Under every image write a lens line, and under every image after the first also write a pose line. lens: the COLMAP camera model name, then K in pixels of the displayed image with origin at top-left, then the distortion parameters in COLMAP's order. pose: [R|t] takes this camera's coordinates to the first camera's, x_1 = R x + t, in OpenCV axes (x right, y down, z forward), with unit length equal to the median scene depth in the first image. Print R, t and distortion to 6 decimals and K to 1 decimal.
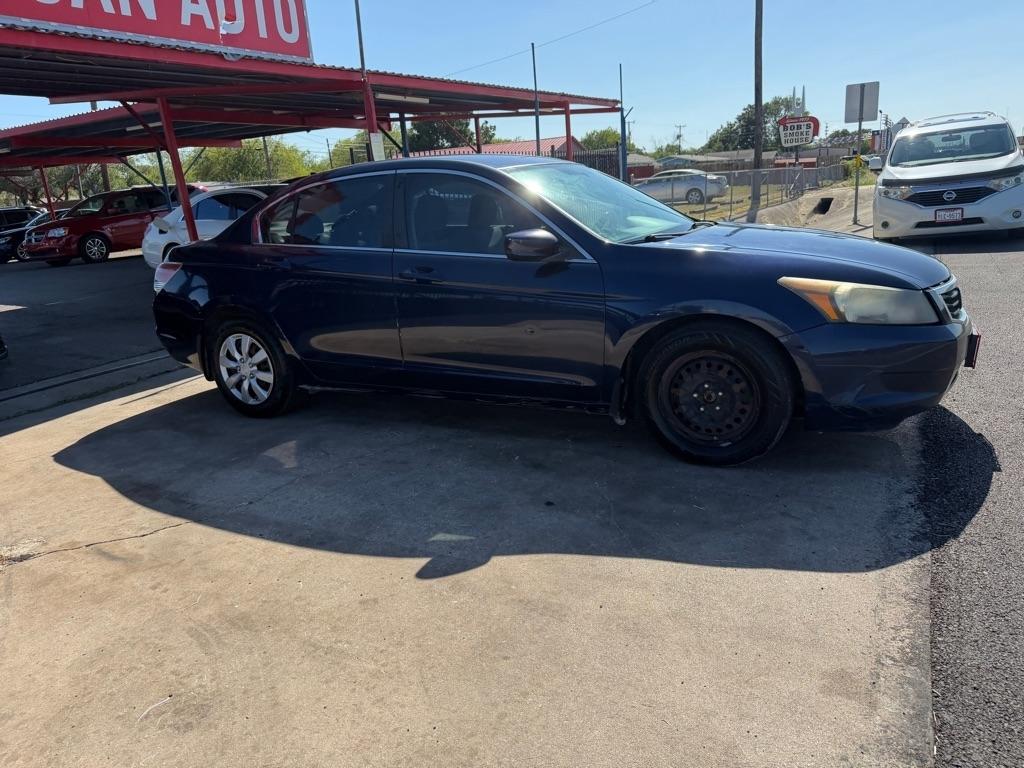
lens RADIAL K [[722.5, 0, 516.5], [0, 722.5, 389.3], [0, 0, 1]] dist [0.033721, -0.049139]
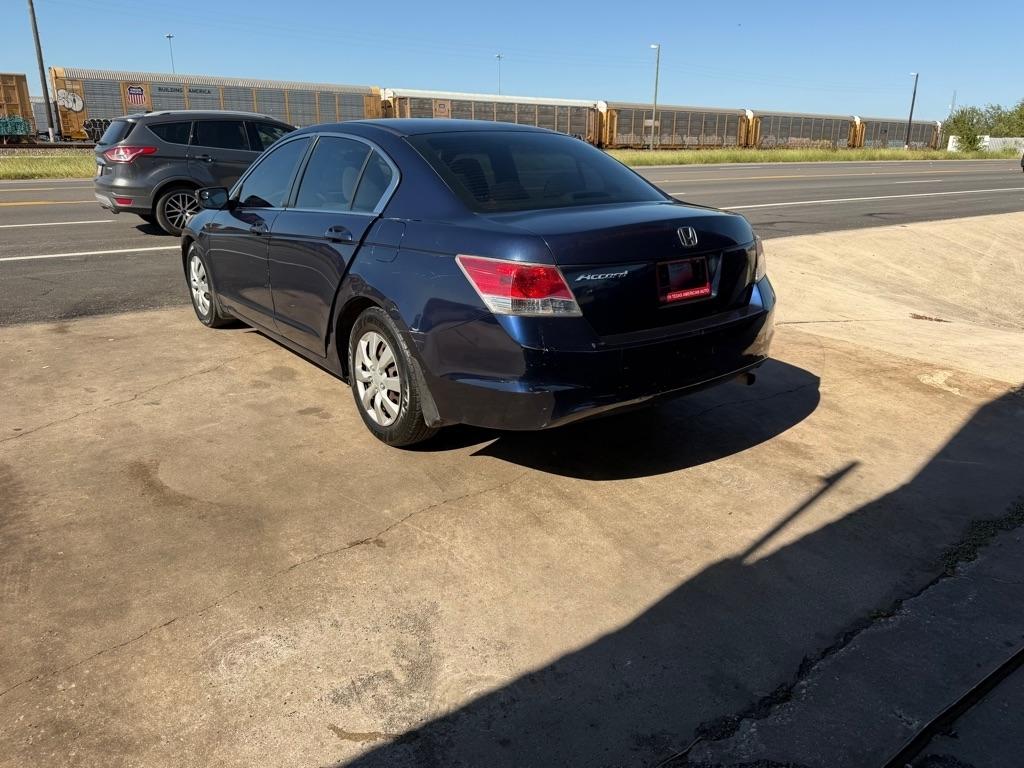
lens RADIAL K [[722.5, 0, 518.4], [0, 722.5, 382.0], [0, 0, 1]] dist [0.033721, -0.049139]
pose [[-0.907160, -0.064262, 0.415851, -0.692854], [0.170350, 0.847576, 0.502589, -0.531302], [-0.384763, 0.526769, -0.757939, 2.023958]]
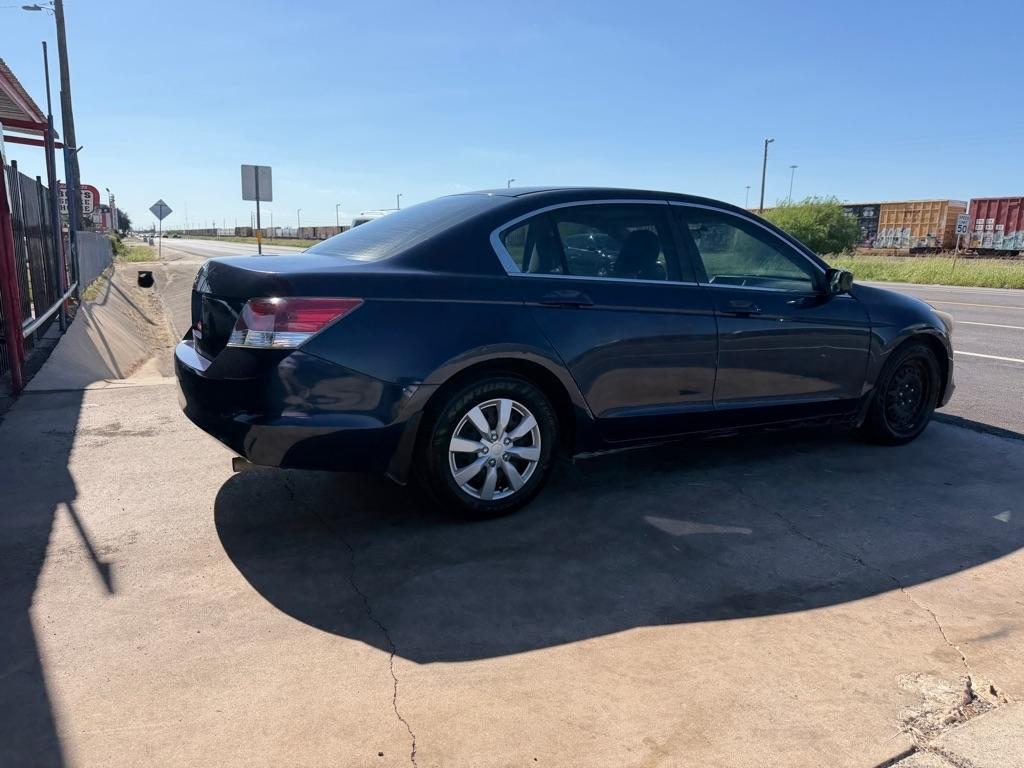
lens RADIAL K [[722.5, 0, 522.0], [0, 722.5, 390.0], [0, 0, 1]] dist [0.033721, -0.049139]
pose [[0.542154, -0.076896, 0.836753, -1.017124], [0.164092, 0.986320, -0.015679, -0.075196], [-0.824101, 0.145805, 0.547355, 0.649817]]
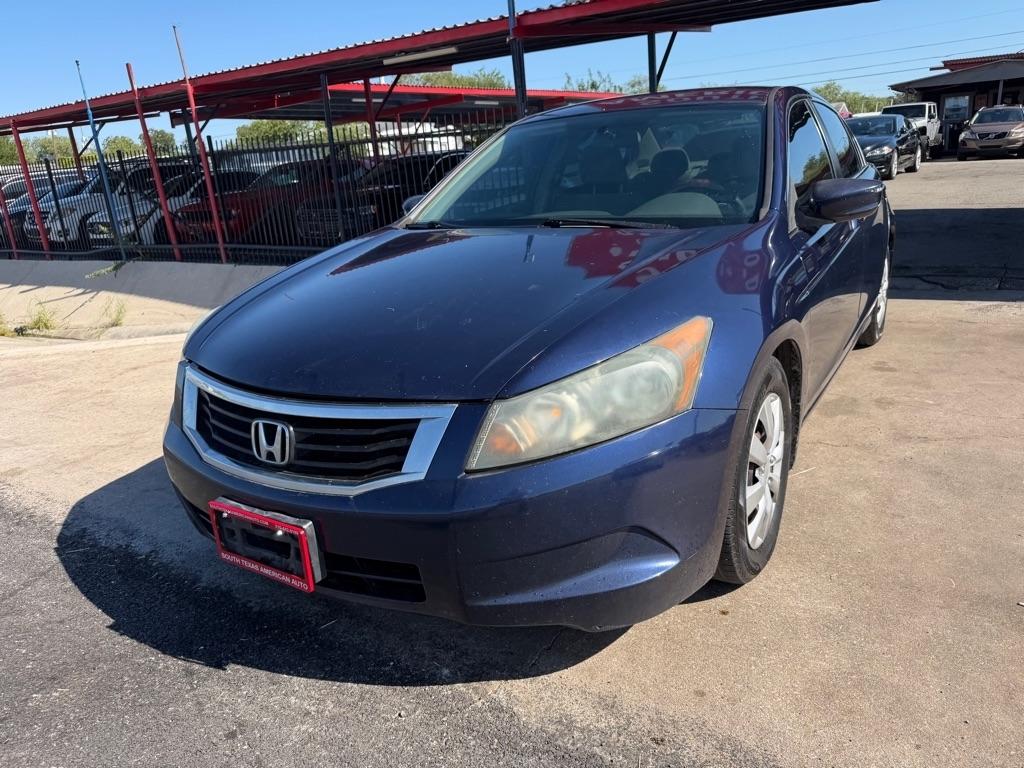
lens RADIAL K [[722.5, 0, 522.2], [0, 722.5, 376.9], [0, 0, 1]] dist [0.033721, -0.049139]
pose [[-0.059933, 0.361089, -0.930603, 0.867640], [-0.200533, 0.908917, 0.365590, -0.319386], [0.977852, 0.208528, 0.017936, 0.952623]]
